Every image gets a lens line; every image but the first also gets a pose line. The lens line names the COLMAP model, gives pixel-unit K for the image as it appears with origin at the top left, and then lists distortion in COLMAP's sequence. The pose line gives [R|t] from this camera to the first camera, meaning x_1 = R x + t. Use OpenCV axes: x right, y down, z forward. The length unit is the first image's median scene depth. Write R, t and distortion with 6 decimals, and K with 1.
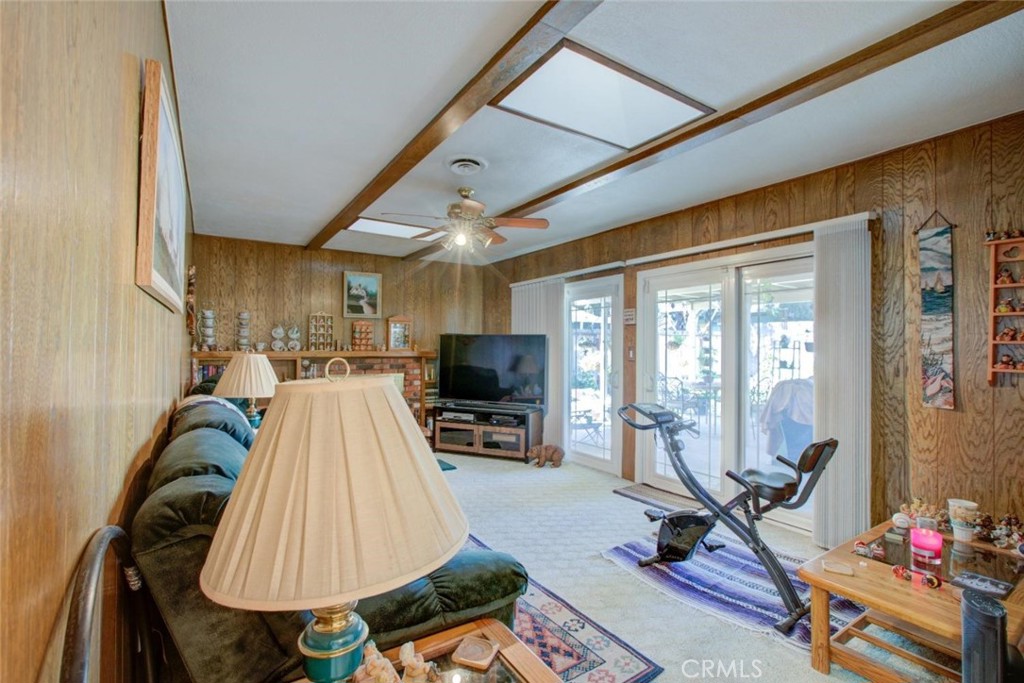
lens RADIAL K [[469.9, 0, 511.8], [0, 469.9, 345.2], [0, 0, 1]] dist [-0.009479, 0.005415]
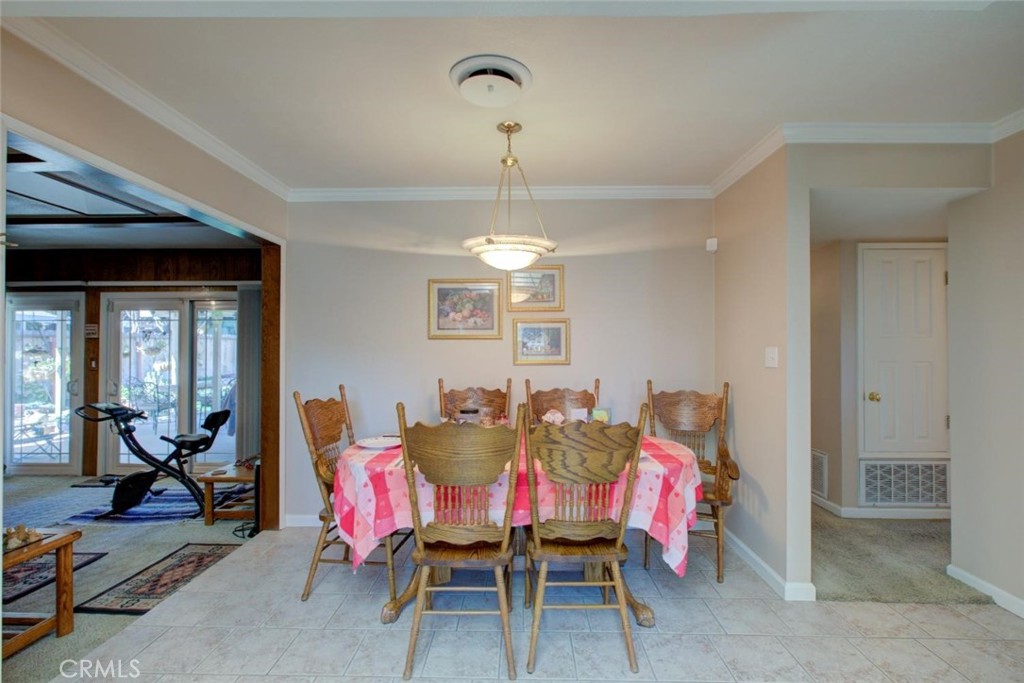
lens RADIAL K [[469.9, 0, 511.8], [0, 469.9, 345.2], [0, 0, 1]] dist [-0.009479, 0.005415]
pose [[0.573023, 0.004268, 0.819528, -0.152525], [-0.003191, 0.999990, -0.002976, -0.042970], [-0.819533, -0.000910, 0.573031, -0.776925]]
